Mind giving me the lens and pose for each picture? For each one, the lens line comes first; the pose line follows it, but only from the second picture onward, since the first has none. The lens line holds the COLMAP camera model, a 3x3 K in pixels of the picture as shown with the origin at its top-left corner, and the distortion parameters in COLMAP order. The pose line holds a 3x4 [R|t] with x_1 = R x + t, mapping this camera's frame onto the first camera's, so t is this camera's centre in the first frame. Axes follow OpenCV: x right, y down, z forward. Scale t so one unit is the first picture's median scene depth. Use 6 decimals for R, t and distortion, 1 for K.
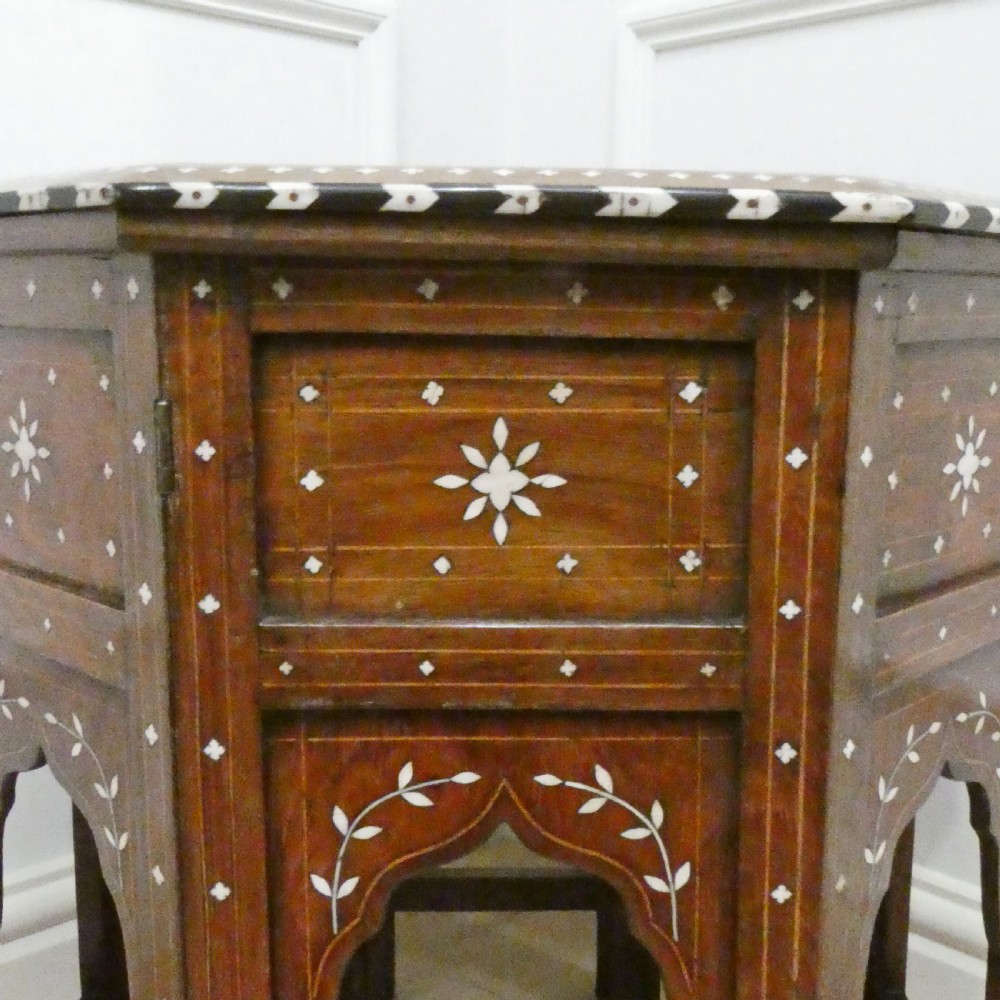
lens RADIAL K [[1150.2, 0, 500.0], [0, 1150.2, 500.0], [0, 0, 1]] dist [0.004064, 0.010056]
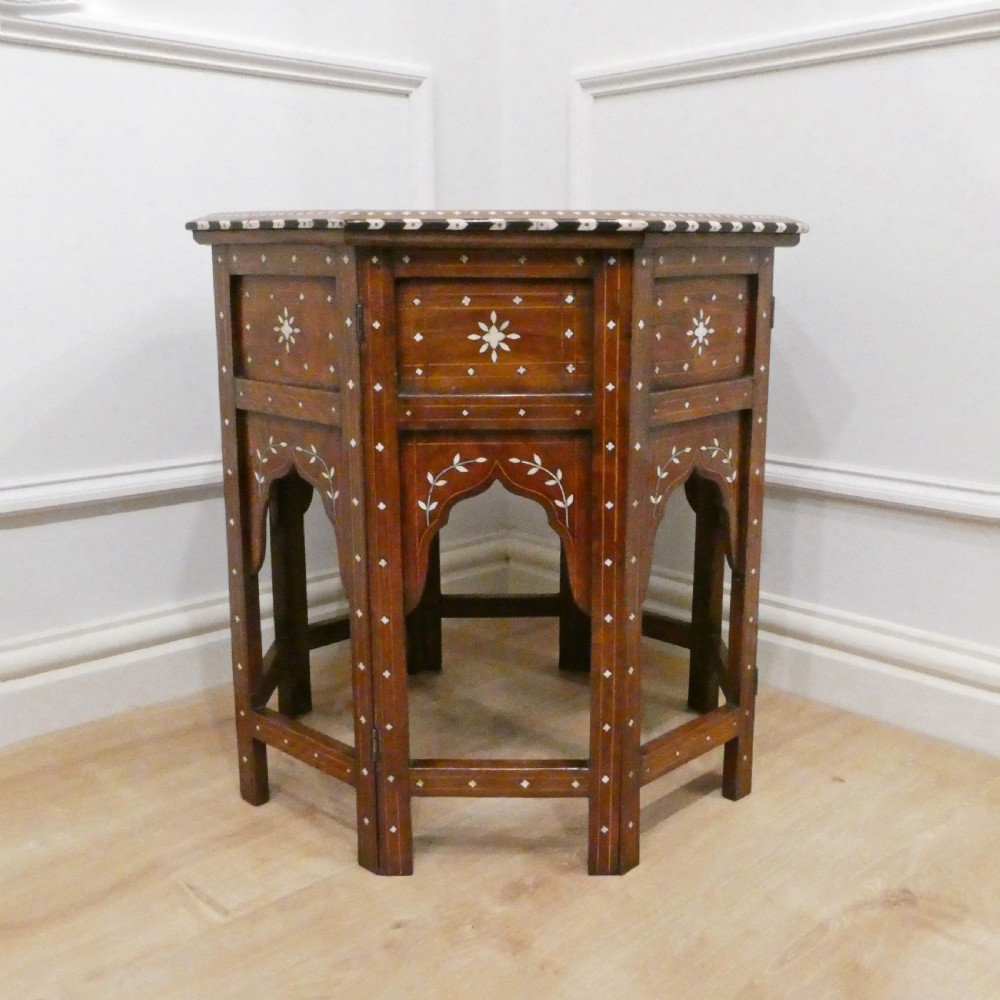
lens RADIAL K [[985.1, 0, 499.1], [0, 985.1, 483.3], [0, 0, 1]] dist [0.016149, -0.006623]
pose [[0.999919, -0.008314, -0.009603, 0.028959], [0.008927, 0.997799, 0.065706, 0.157287], [0.009036, -0.065786, 0.997793, -1.126590]]
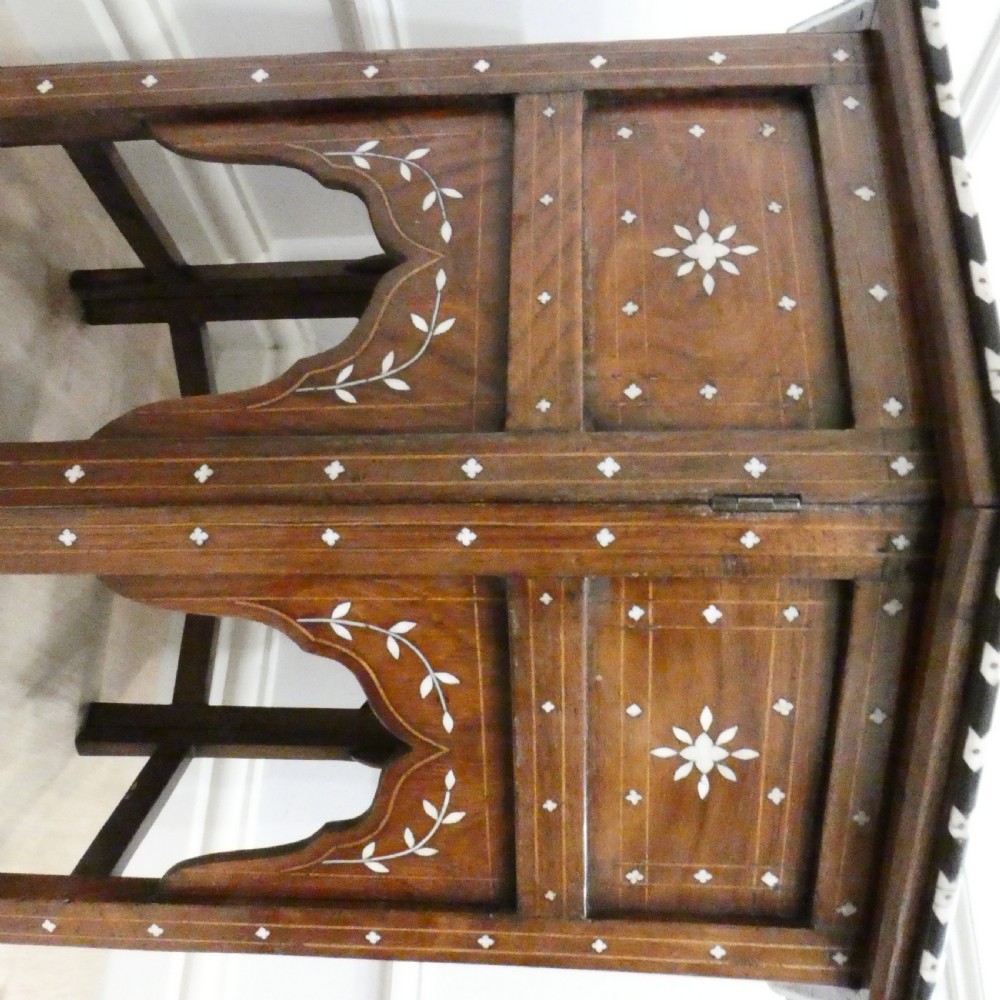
lens RADIAL K [[887.2, 0, 494.6], [0, 887.2, 480.5], [0, 0, 1]] dist [0.003492, 0.007698]
pose [[0.035585, 0.937445, 0.346309, -0.588846], [-0.997254, 0.055828, -0.048650, 0.229397], [-0.064940, -0.343627, 0.936858, 0.234740]]
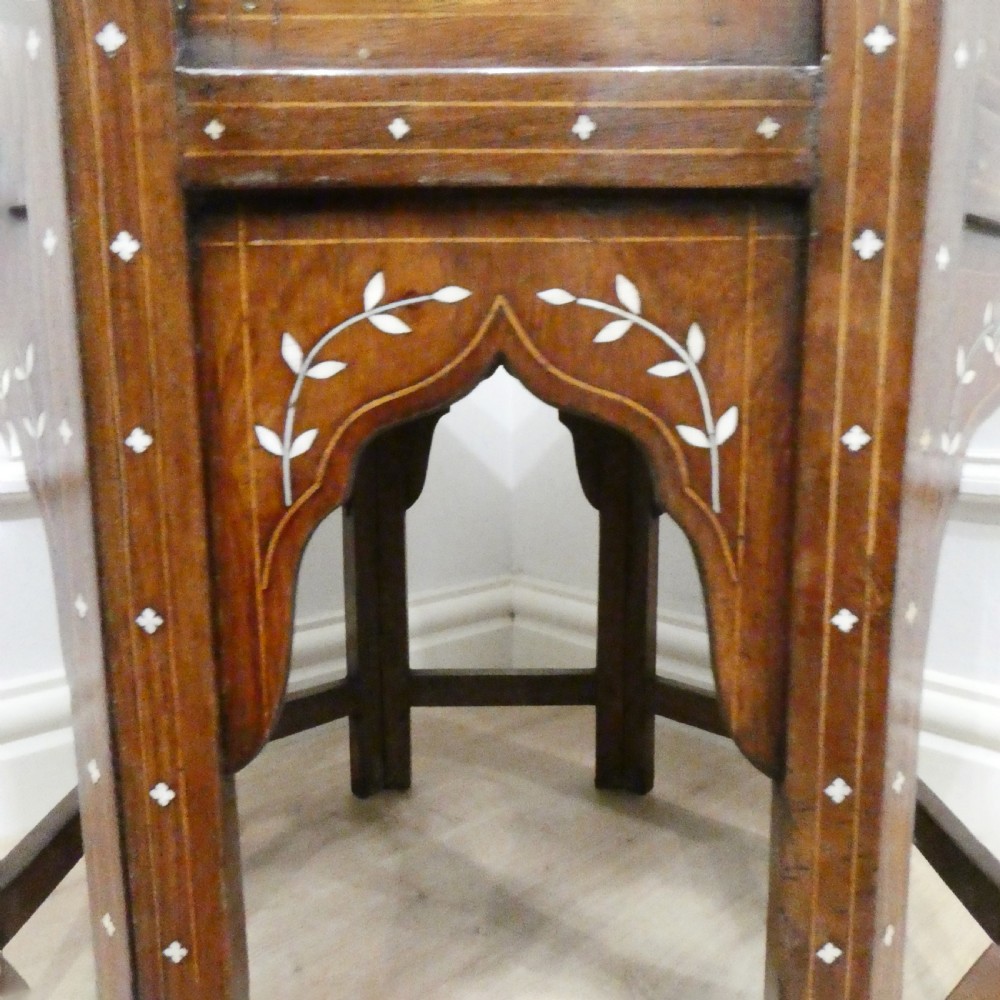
lens RADIAL K [[846.6, 0, 507.8], [0, 846.6, 496.6], [0, 0, 1]] dist [-0.005866, 0.013129]
pose [[0.999999, -0.000986, -0.000944, 0.009354], [0.000988, 0.999997, 0.002053, 0.386416], [0.000942, -0.002054, 0.999997, 0.433687]]
